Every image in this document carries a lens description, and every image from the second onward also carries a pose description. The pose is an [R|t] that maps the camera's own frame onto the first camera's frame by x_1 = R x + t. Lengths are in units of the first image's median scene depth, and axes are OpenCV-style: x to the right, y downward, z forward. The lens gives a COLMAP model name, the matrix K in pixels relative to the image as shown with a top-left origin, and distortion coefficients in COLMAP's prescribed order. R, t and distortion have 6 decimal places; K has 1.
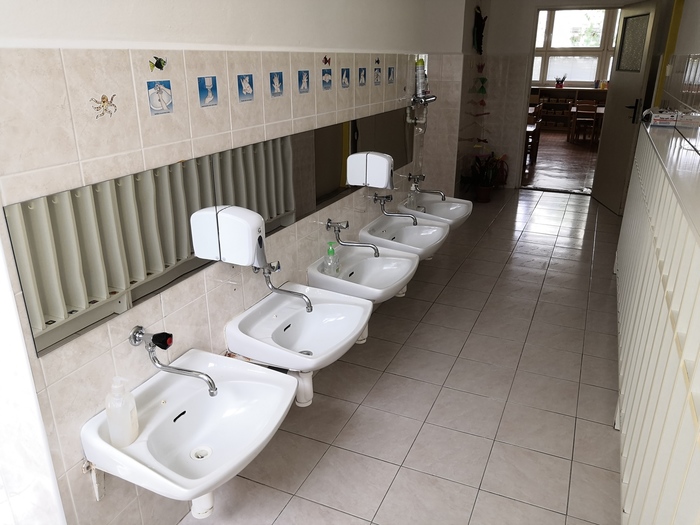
lens RADIAL K [[552.3, 0, 350.0], [0, 552.3, 262.5], [0, 0, 1]] dist [-0.005304, -0.004582]
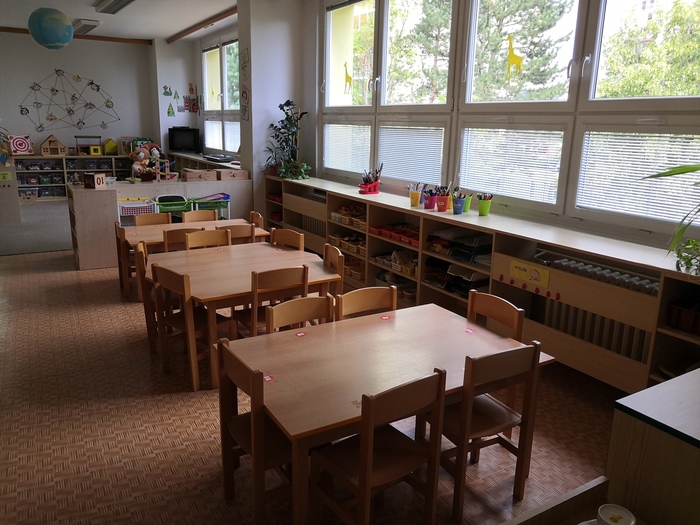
lens RADIAL K [[552.3, 0, 350.0], [0, 552.3, 262.5], [0, 0, 1]] dist [-0.005304, -0.004582]
pose [[0.576540, -0.196998, 0.792965, 0.020543], [0.272457, 0.961306, 0.040724, -0.305909], [-0.770305, 0.192569, 0.607904, 0.806751]]
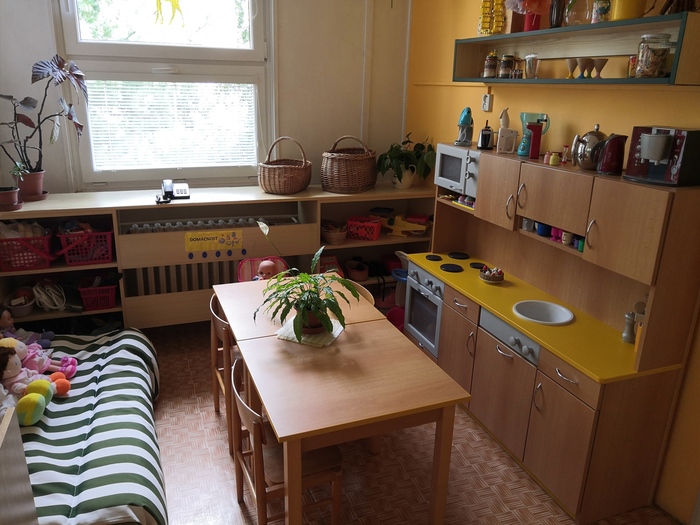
lens RADIAL K [[552.3, 0, 350.0], [0, 552.3, 262.5], [0, 0, 1]] dist [-0.005304, -0.004582]
pose [[-0.700057, -0.245223, 0.670660, 0.222441], [0.225134, 0.815494, 0.533183, -0.520382], [-0.677668, 0.524247, -0.515685, 1.380021]]
